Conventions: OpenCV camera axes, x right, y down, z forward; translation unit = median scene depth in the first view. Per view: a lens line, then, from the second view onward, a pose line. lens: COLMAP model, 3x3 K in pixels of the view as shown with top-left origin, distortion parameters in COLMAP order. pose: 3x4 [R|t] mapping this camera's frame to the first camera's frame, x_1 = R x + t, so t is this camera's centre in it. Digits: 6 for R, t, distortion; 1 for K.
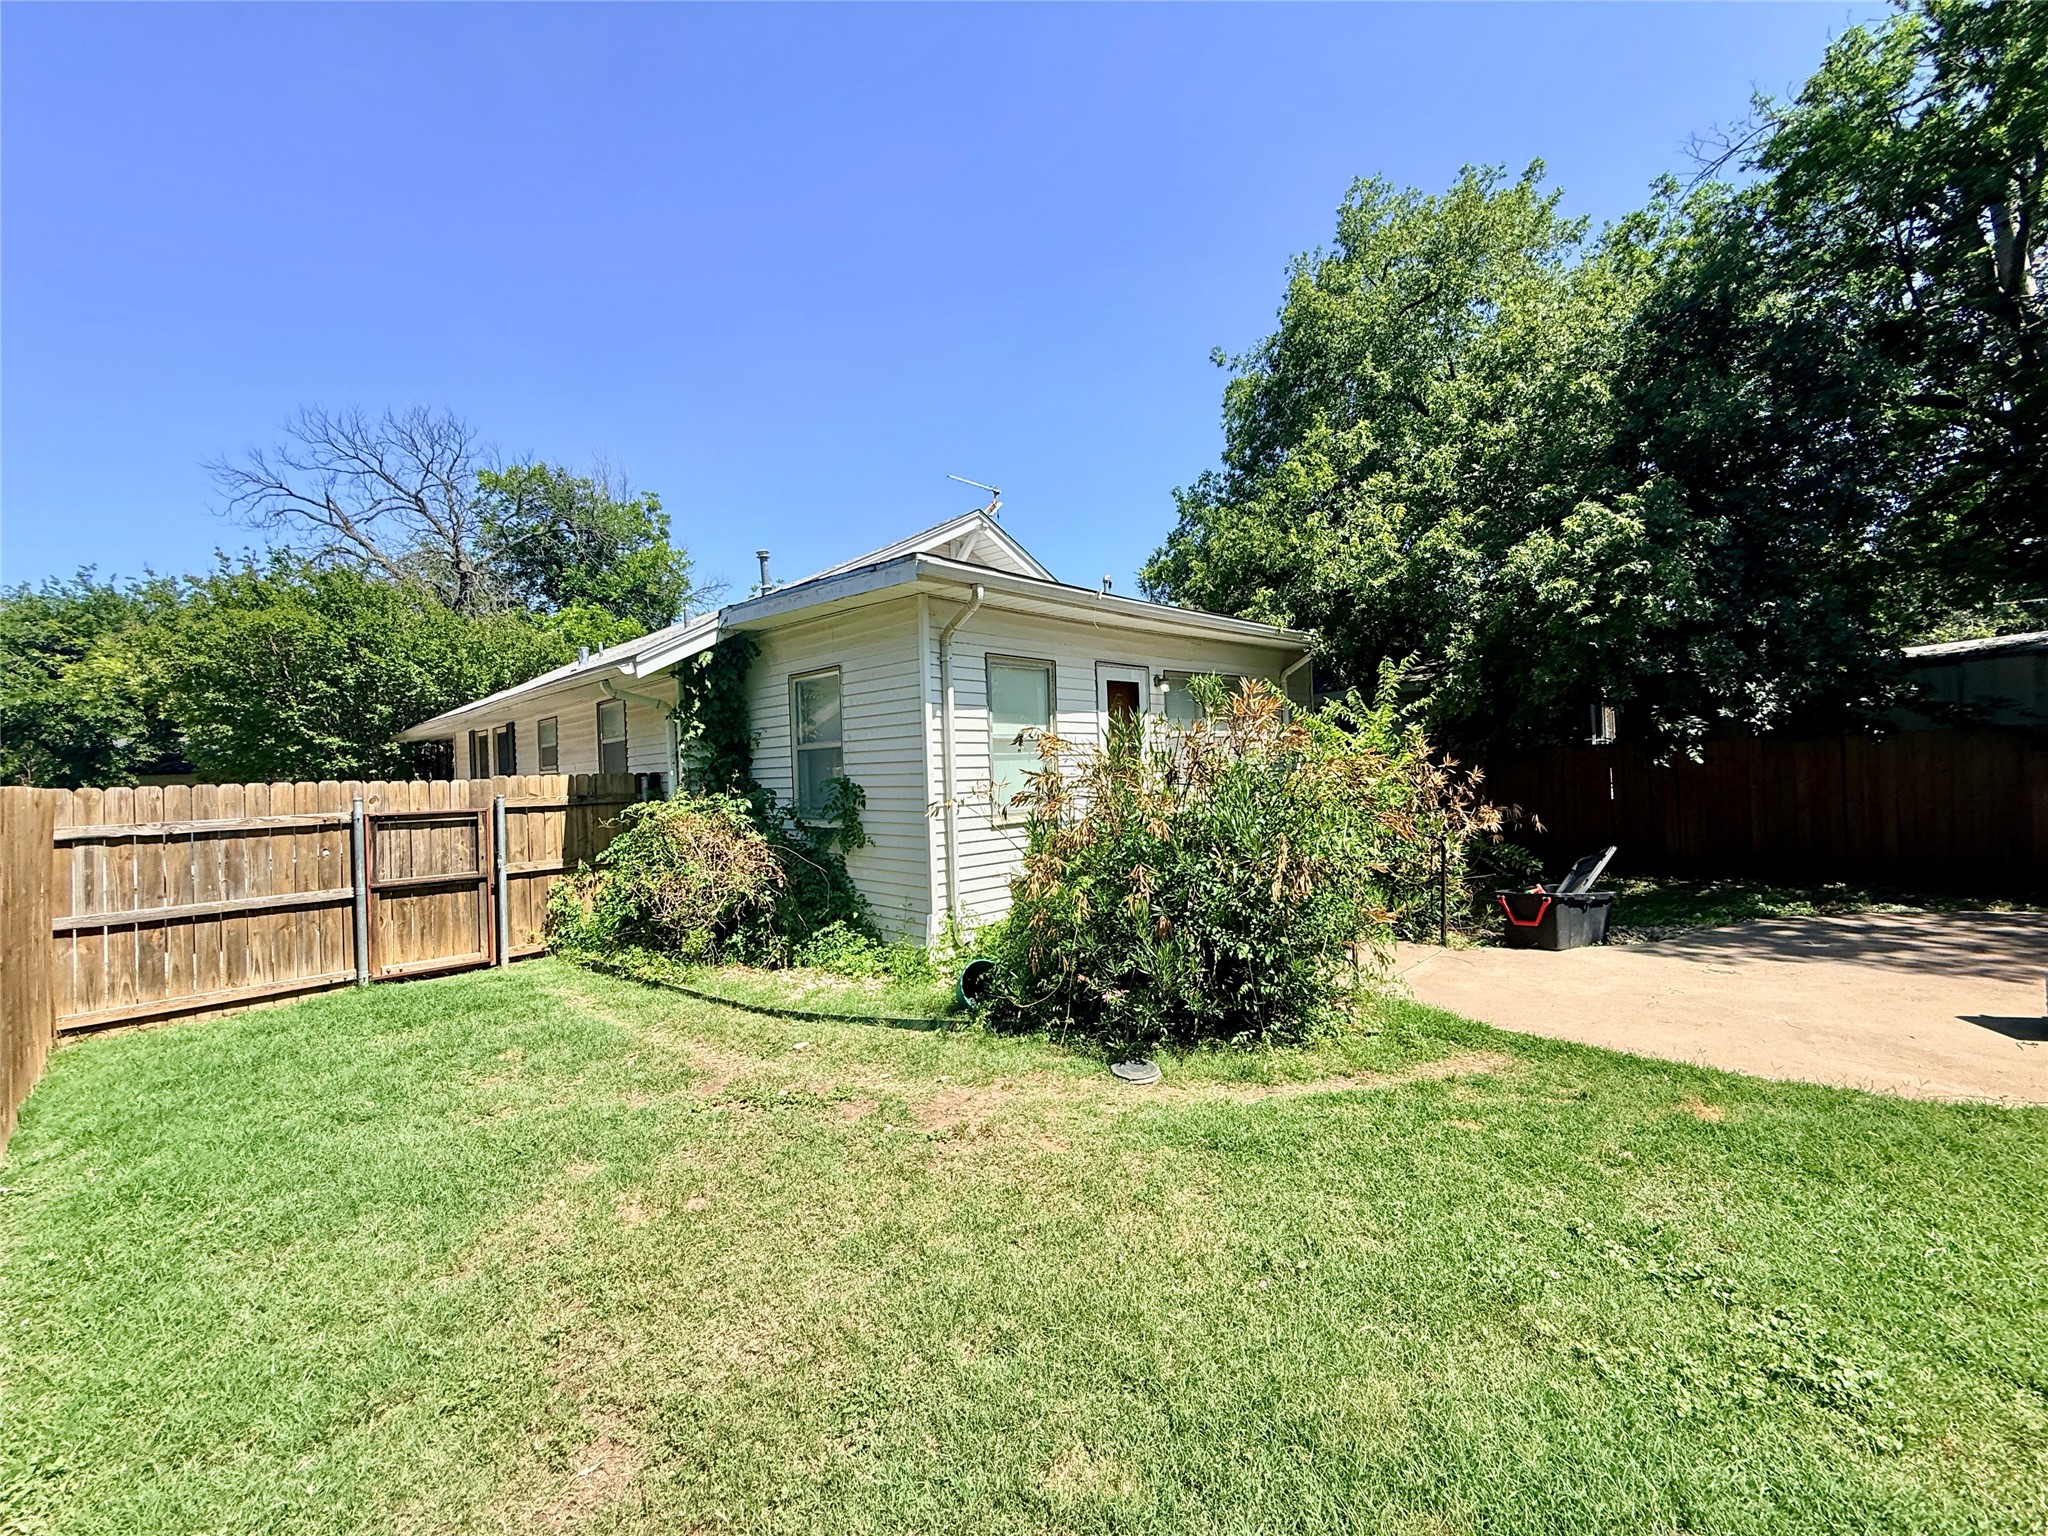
lens RADIAL K [[815.6, 0, 1020.8], [0, 815.6, 769.0], [0, 0, 1]] dist [-0.000734, 0.000319]
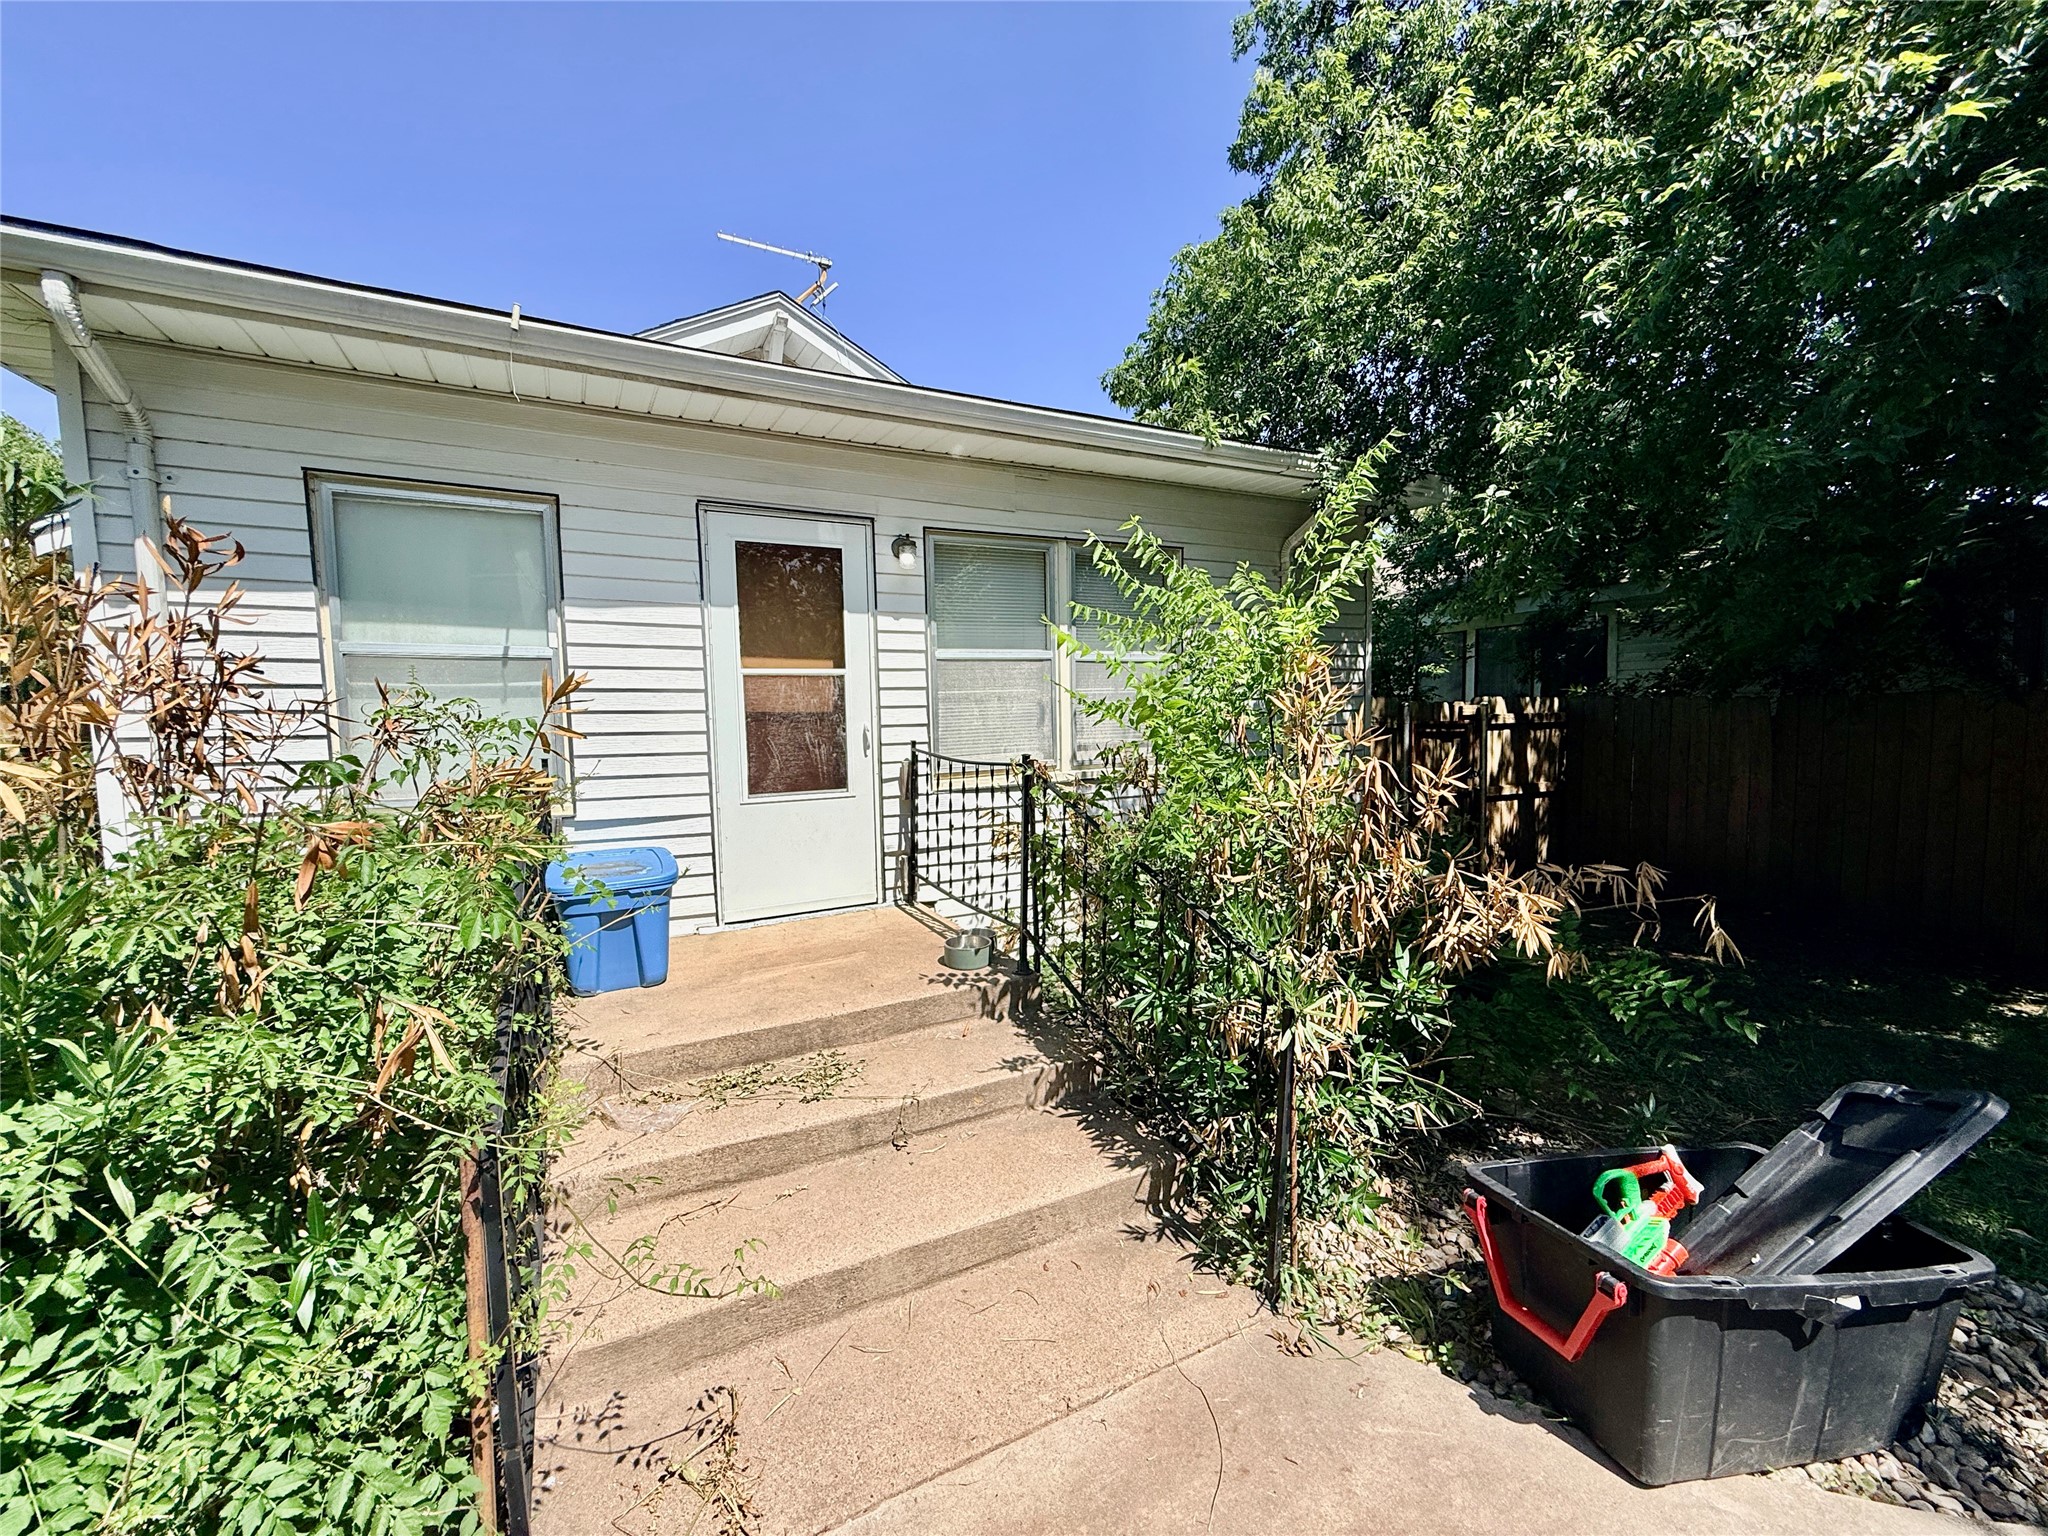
lens RADIAL K [[815.6, 0, 1020.8], [0, 815.6, 769.0], [0, 0, 1]] dist [-0.000734, 0.000319]
pose [[0.950350, 0.051453, -0.306899, 0.439490], [-0.025963, 0.995907, 0.086573, -0.017563], [0.310097, -0.074307, 0.947796, 0.575059]]
